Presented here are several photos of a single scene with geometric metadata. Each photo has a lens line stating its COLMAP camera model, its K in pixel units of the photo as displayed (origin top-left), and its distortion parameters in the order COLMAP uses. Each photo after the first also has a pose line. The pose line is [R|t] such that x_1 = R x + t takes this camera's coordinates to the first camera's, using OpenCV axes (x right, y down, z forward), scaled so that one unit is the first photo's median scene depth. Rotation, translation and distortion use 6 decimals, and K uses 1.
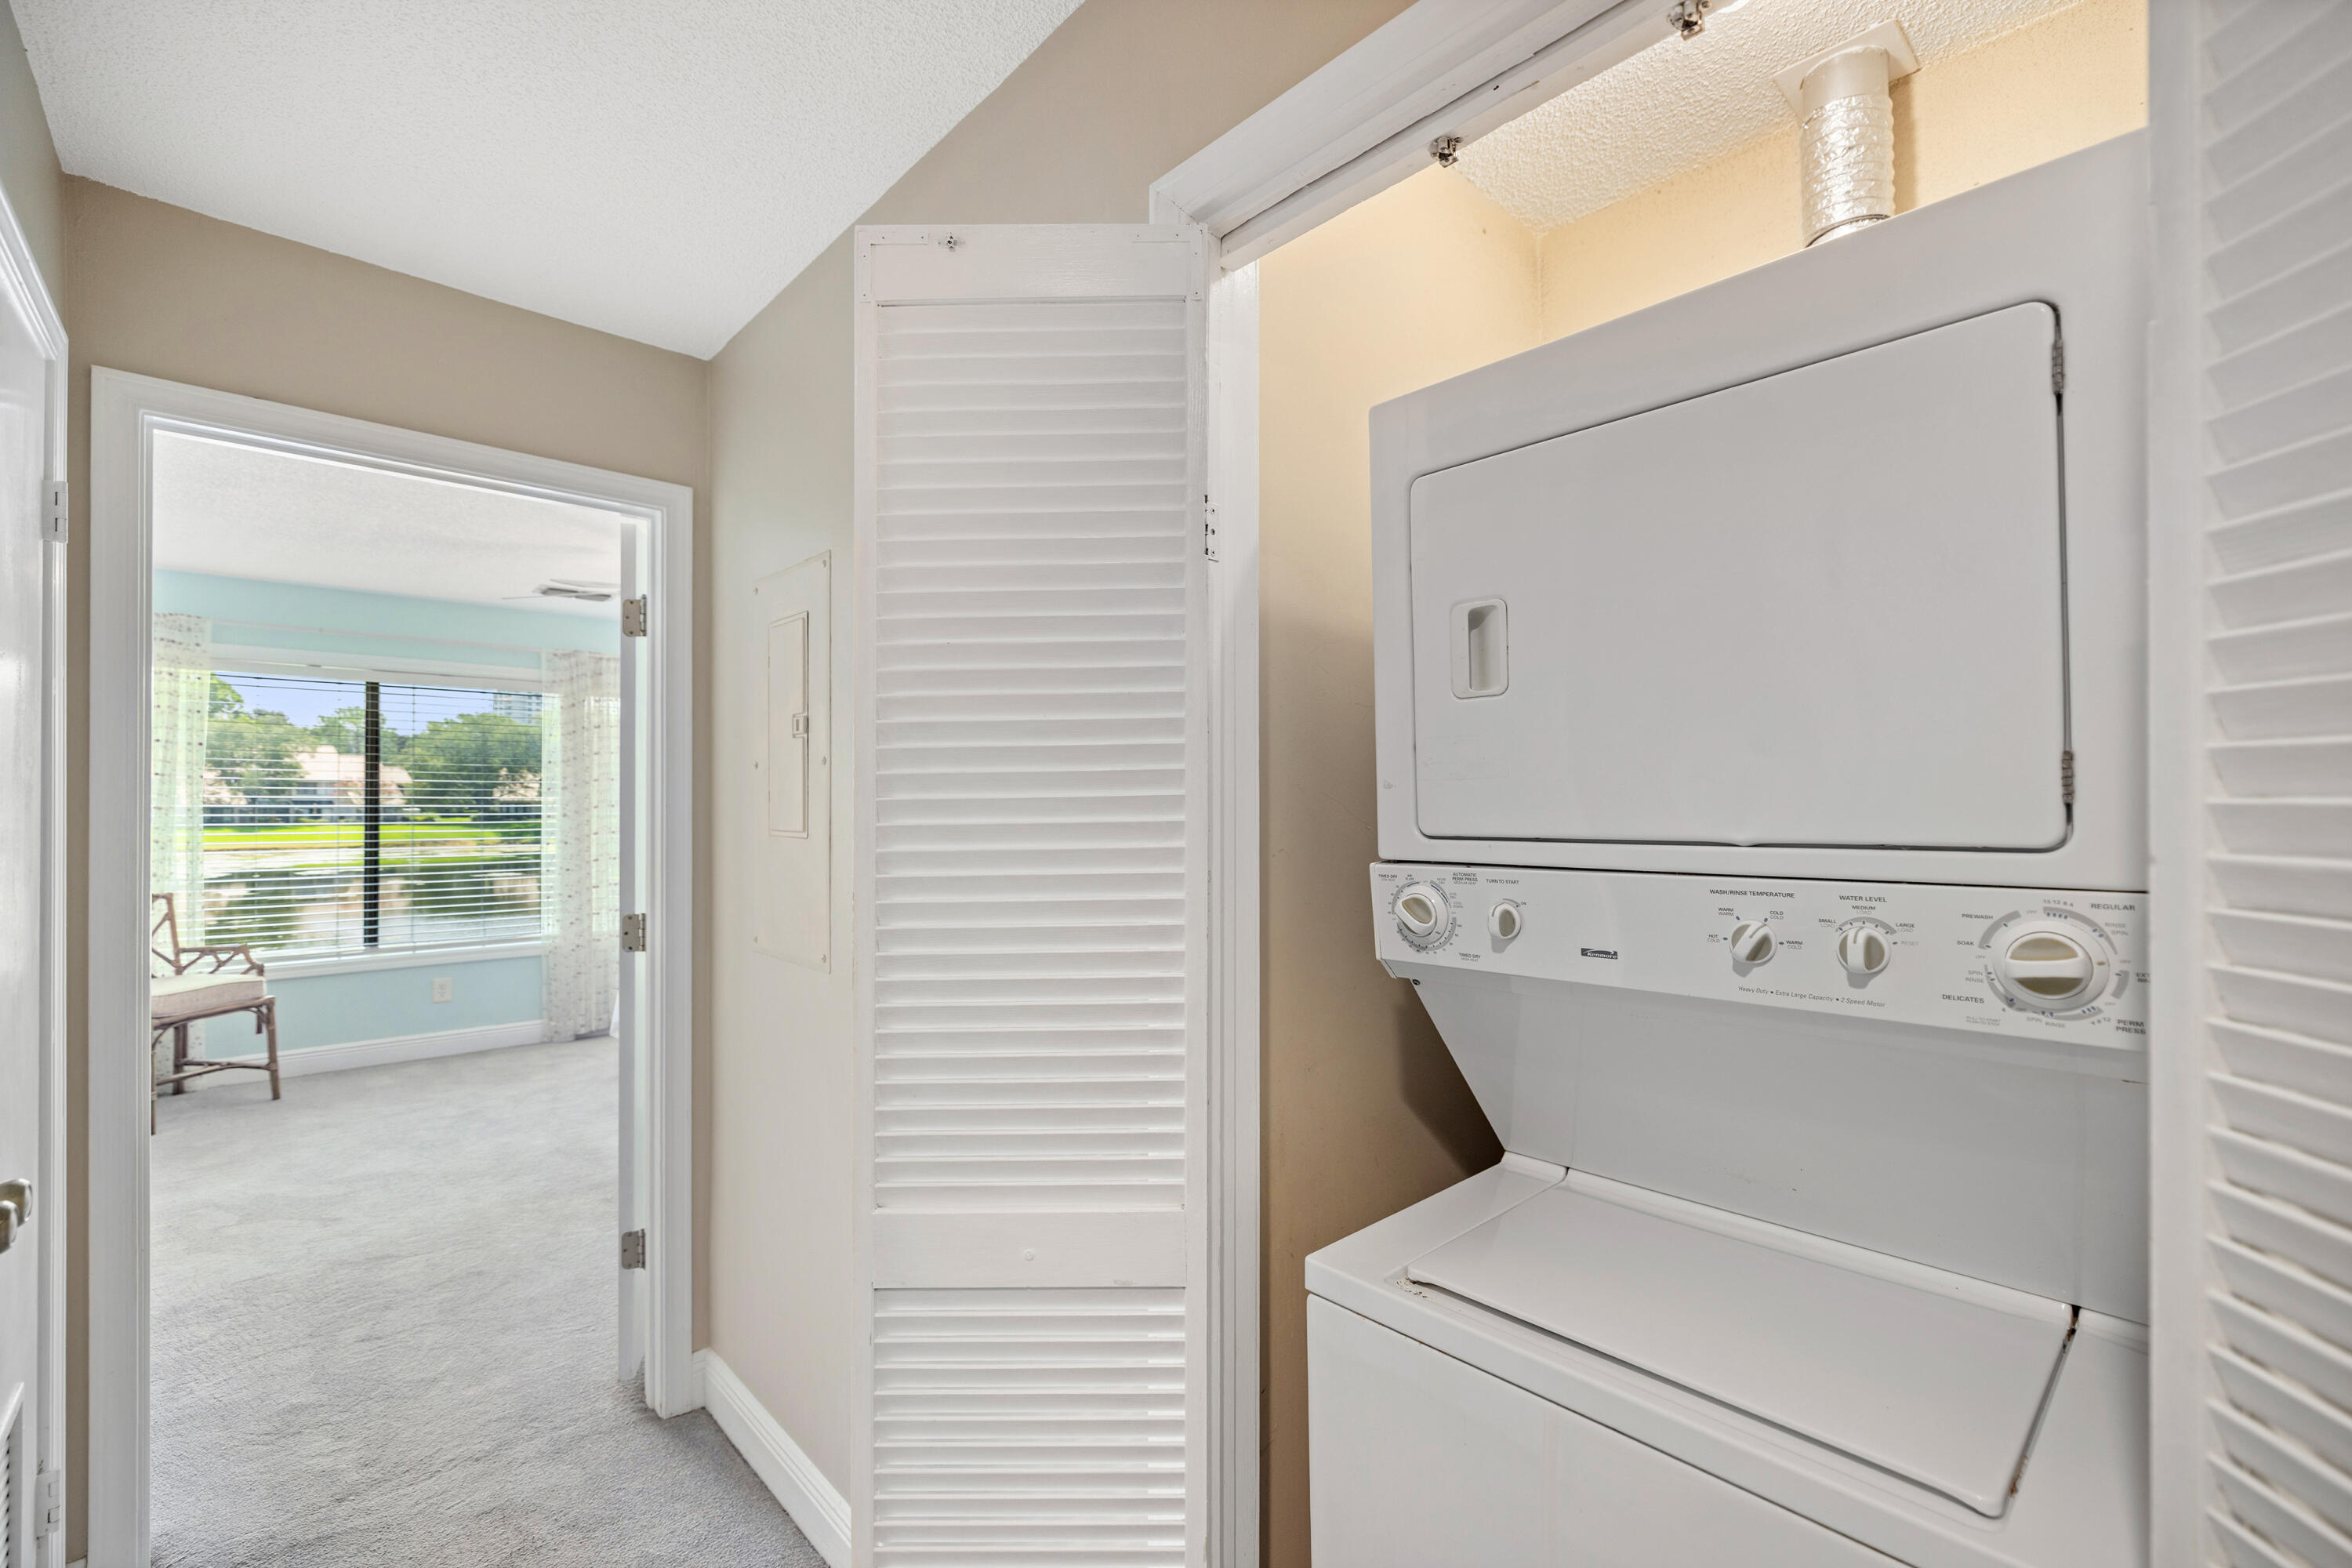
lens RADIAL K [[997.9, 0, 1166.7], [0, 997.9, 796.8], [0, 0, 1]] dist [0.000917, -0.000126]
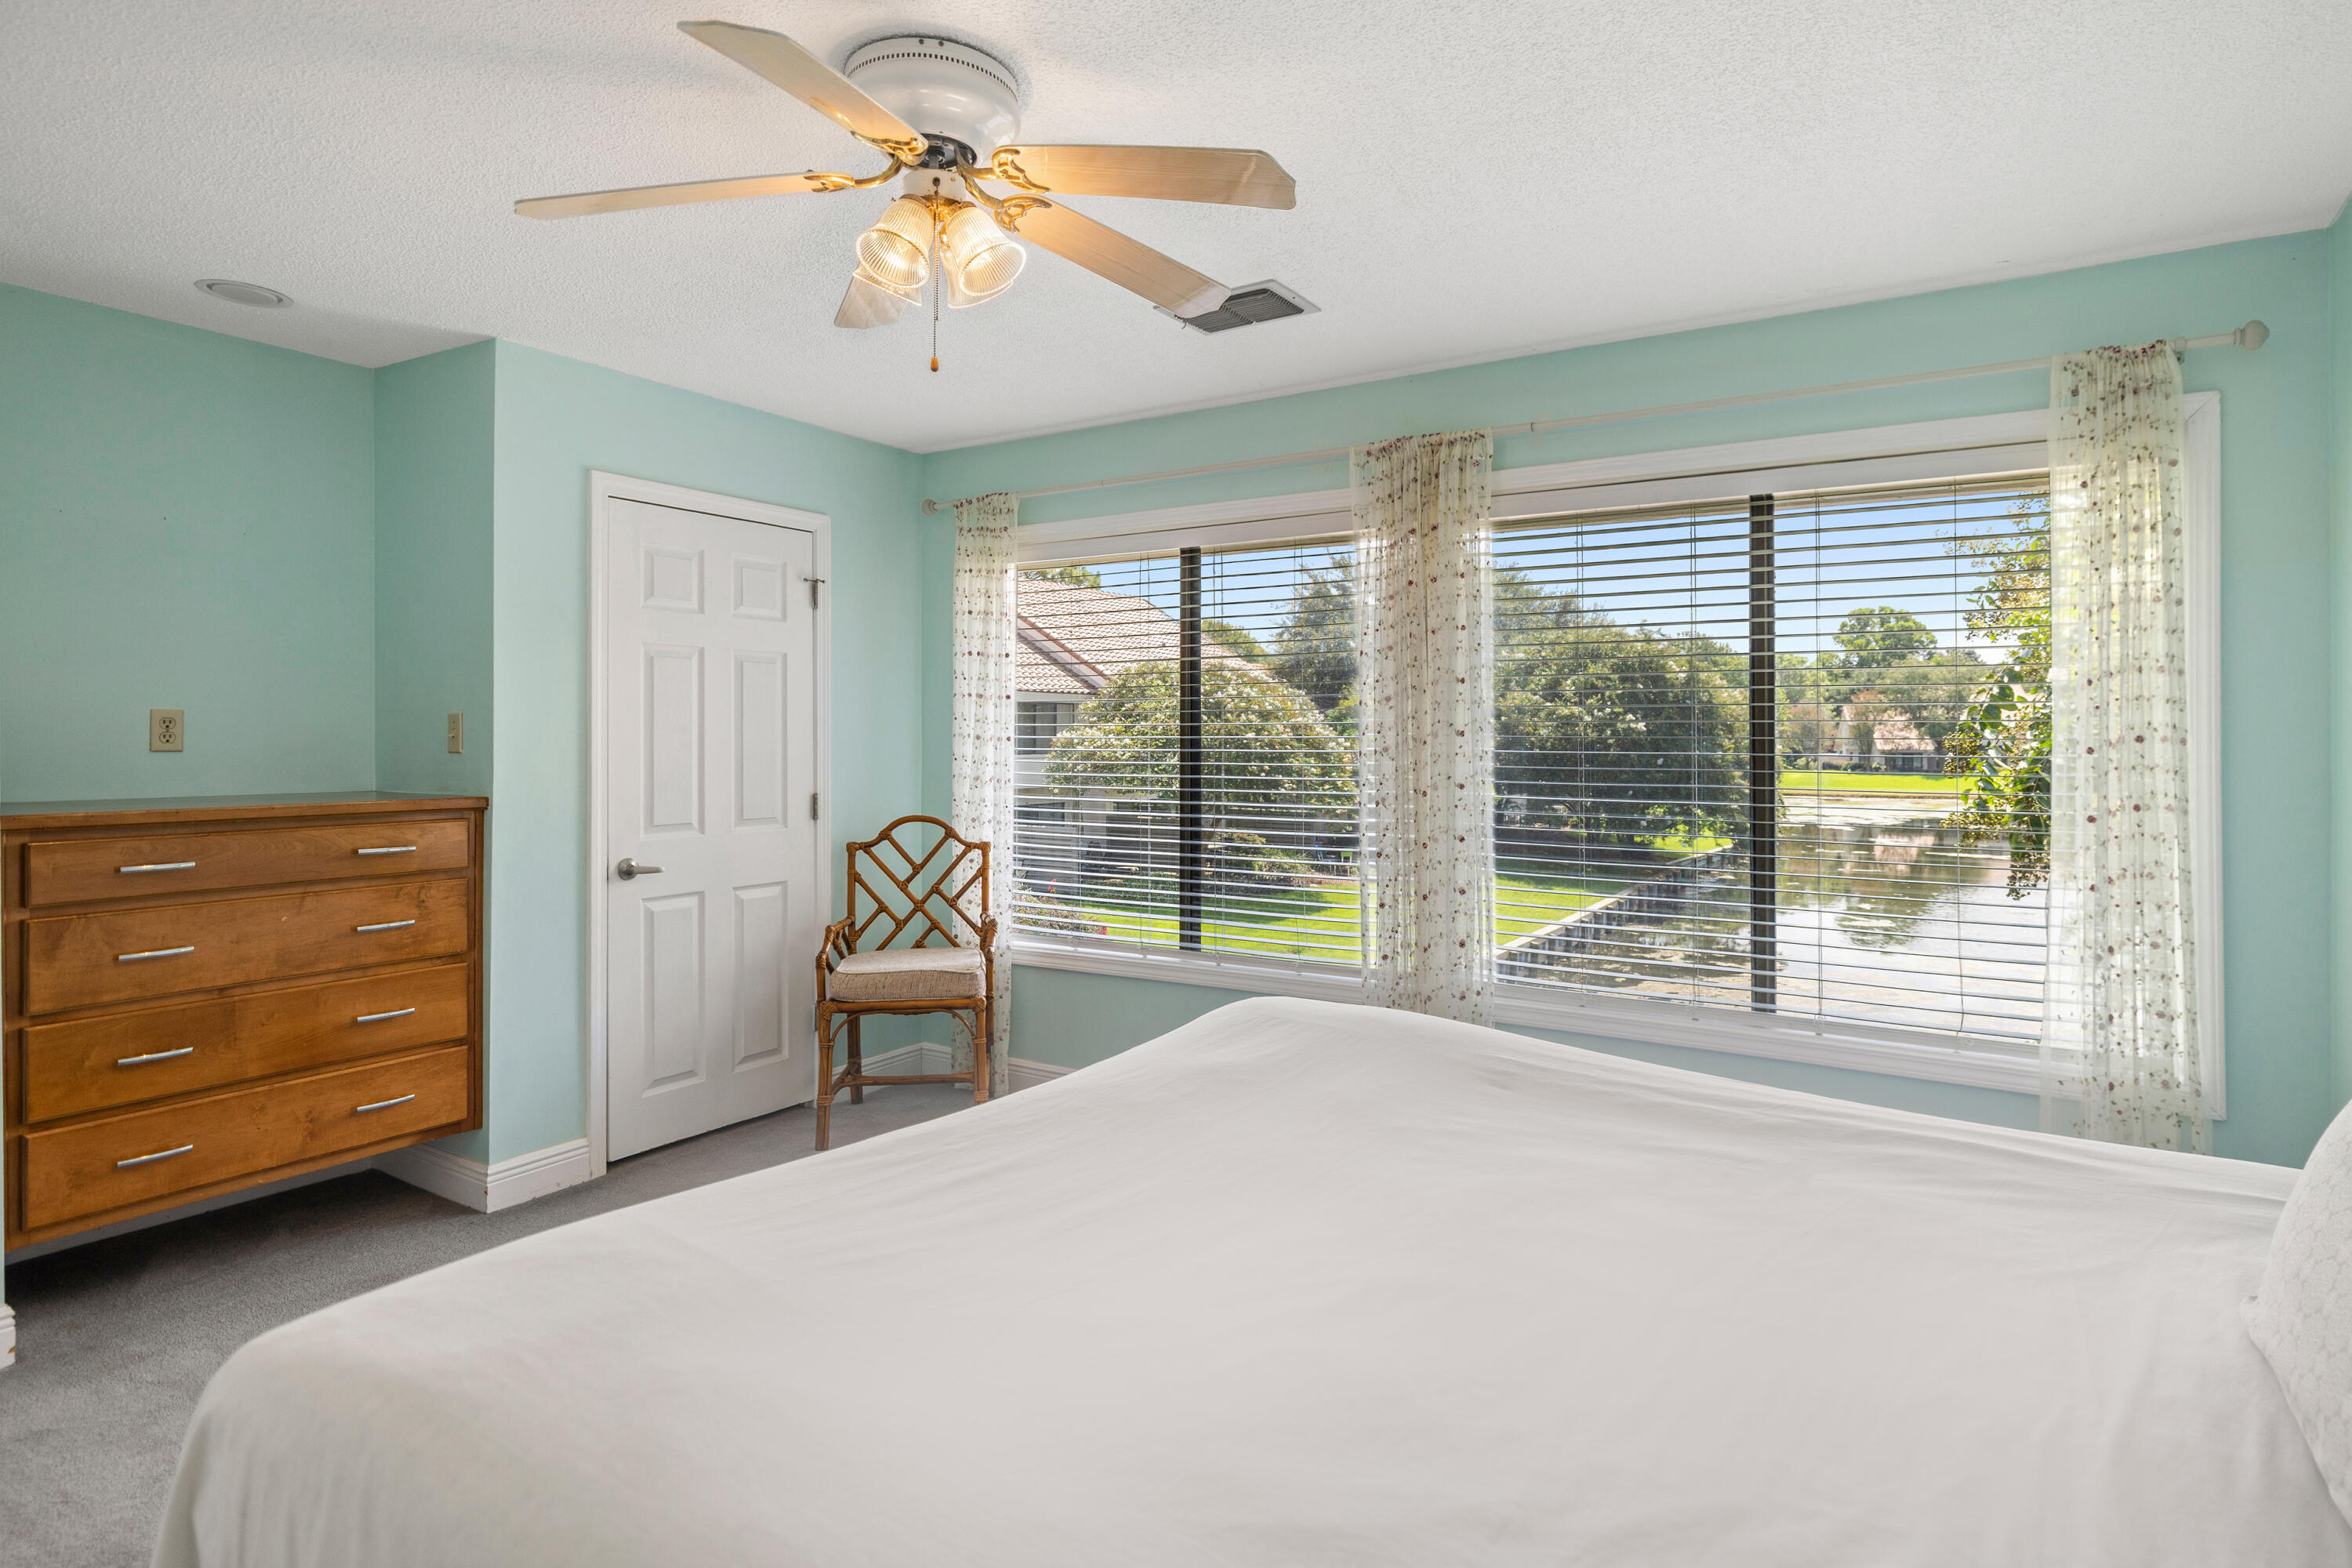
lens RADIAL K [[1237.8, 0, 1173.6], [0, 1237.8, 730.6], [0, 0, 1]] dist [-0.000533, -0.000038]
pose [[0.257032, -0.002907, -0.966399, -0.005775], [-0.007769, 0.999957, -0.005074, 0.011045], [0.966372, 0.008812, 0.256998, 0.930548]]
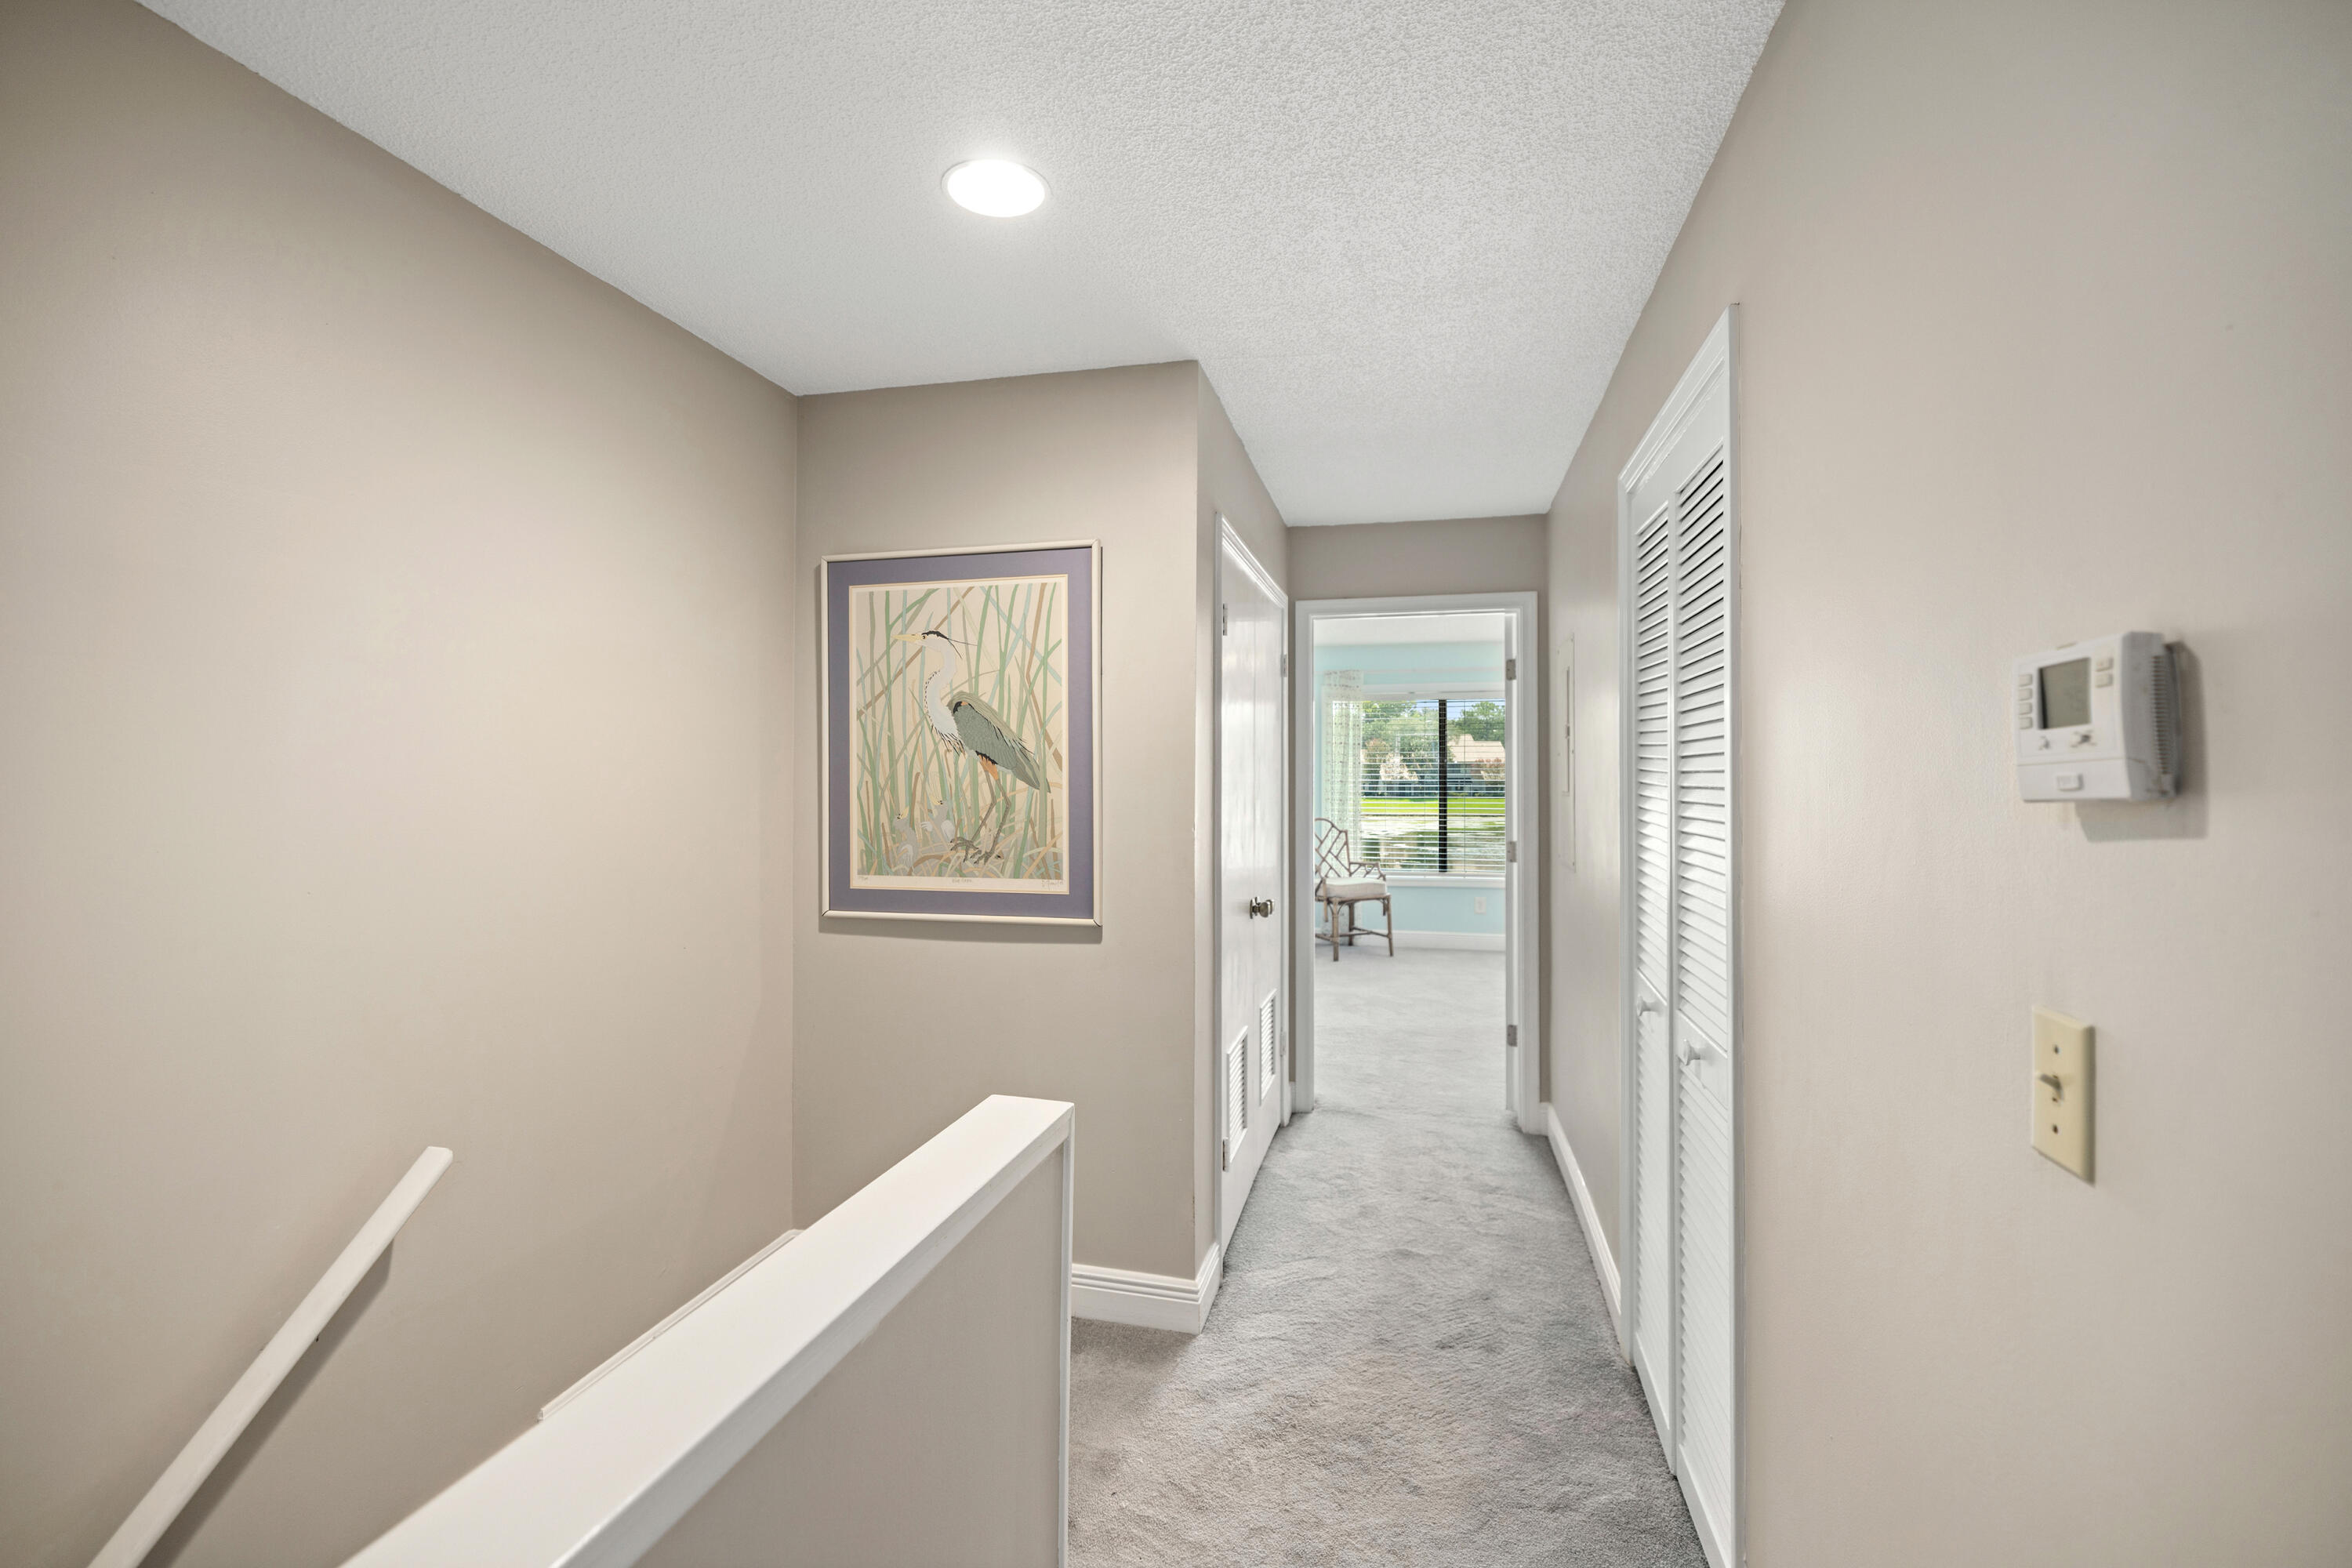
lens RADIAL K [[1024.0, 0, 1174.4], [0, 1024.0, 756.6], [0, 0, 1]] dist [-0.000497, -0.000061]
pose [[0.557309, -0.014953, -0.830171, 0.326338], [-0.000661, 0.999830, -0.018452, 0.002632], [0.830305, 0.010832, 0.557204, -0.252181]]
